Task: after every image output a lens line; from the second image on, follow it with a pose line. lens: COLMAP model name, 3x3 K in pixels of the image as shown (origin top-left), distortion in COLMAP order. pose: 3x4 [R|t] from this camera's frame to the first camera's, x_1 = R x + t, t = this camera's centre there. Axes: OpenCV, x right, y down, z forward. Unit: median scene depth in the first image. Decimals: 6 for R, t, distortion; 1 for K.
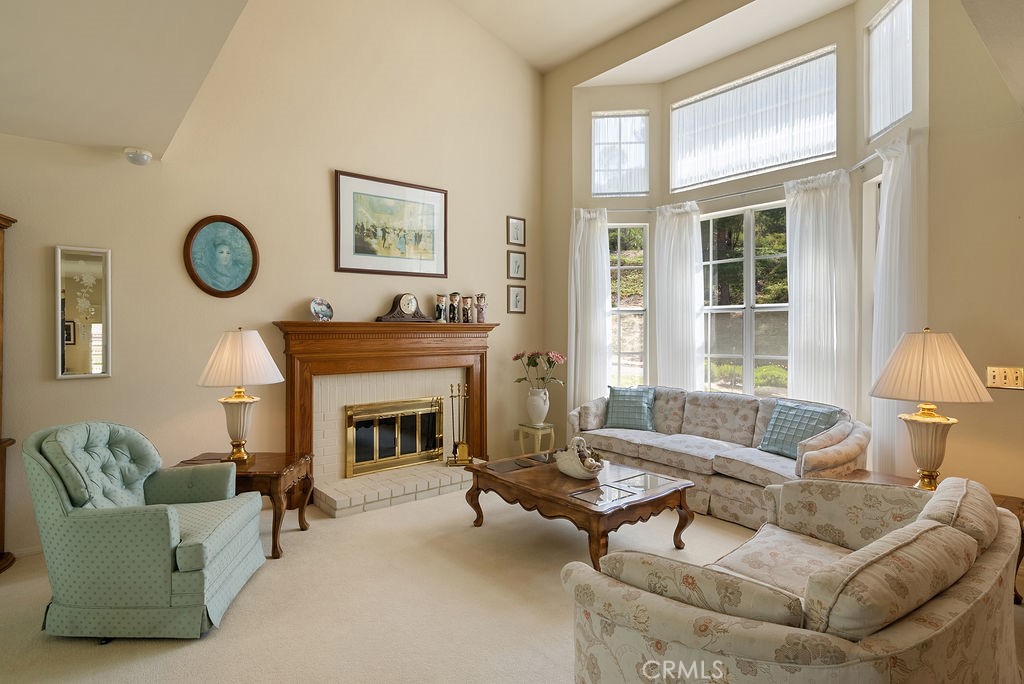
lens RADIAL K [[534.0, 0, 517.6], [0, 534.0, 328.0], [0, 0, 1]] dist [0.002138, 0.001808]
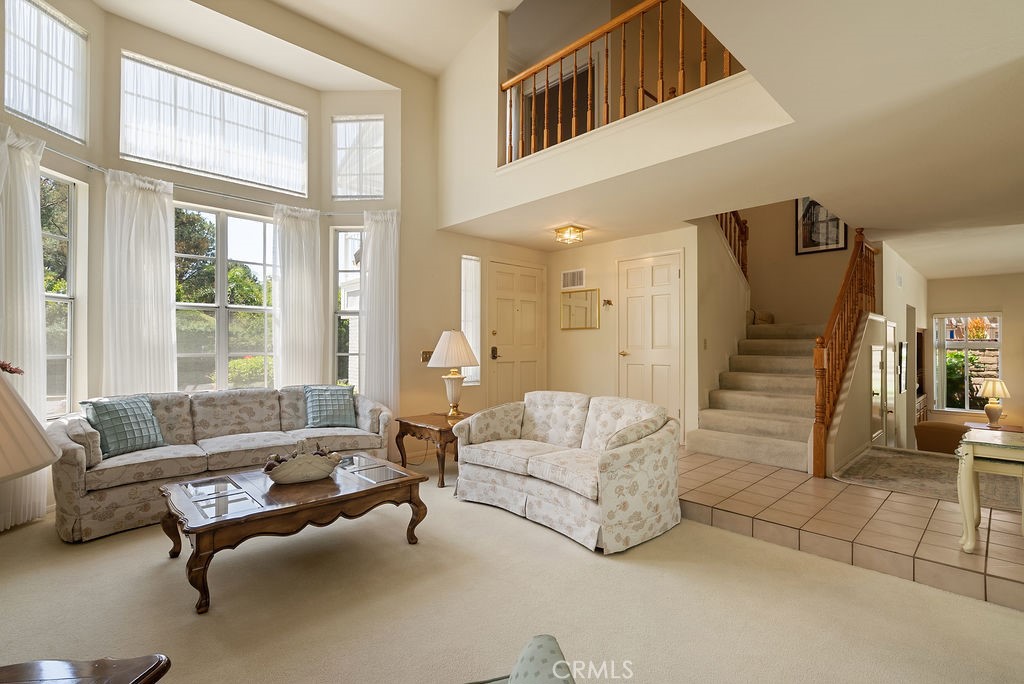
lens RADIAL K [[475.2, 0, 507.3], [0, 475.2, 342.3], [0, 0, 1]] dist [-0.004007, 0.002117]
pose [[-0.058937, 0.002012, 0.998260, -0.530728], [-0.008144, 0.999964, -0.002496, 0.028496], [-0.998228, -0.008277, -0.058919, 0.516574]]
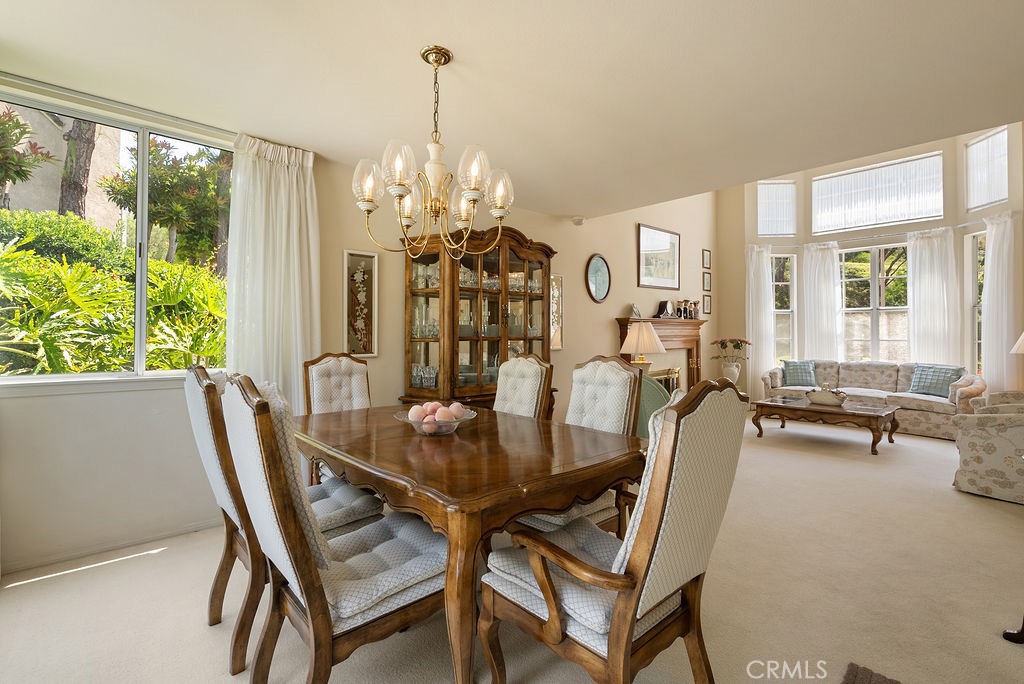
lens RADIAL K [[475.2, 0, 516.8], [0, 475.2, 330.4], [0, 0, 1]] dist [-0.004007, 0.002117]
pose [[0.999086, -0.004014, 0.042554, -0.709366], [0.004079, 0.999991, -0.001432, 0.022846], [-0.042548, 0.001604, 0.999093, -0.372821]]
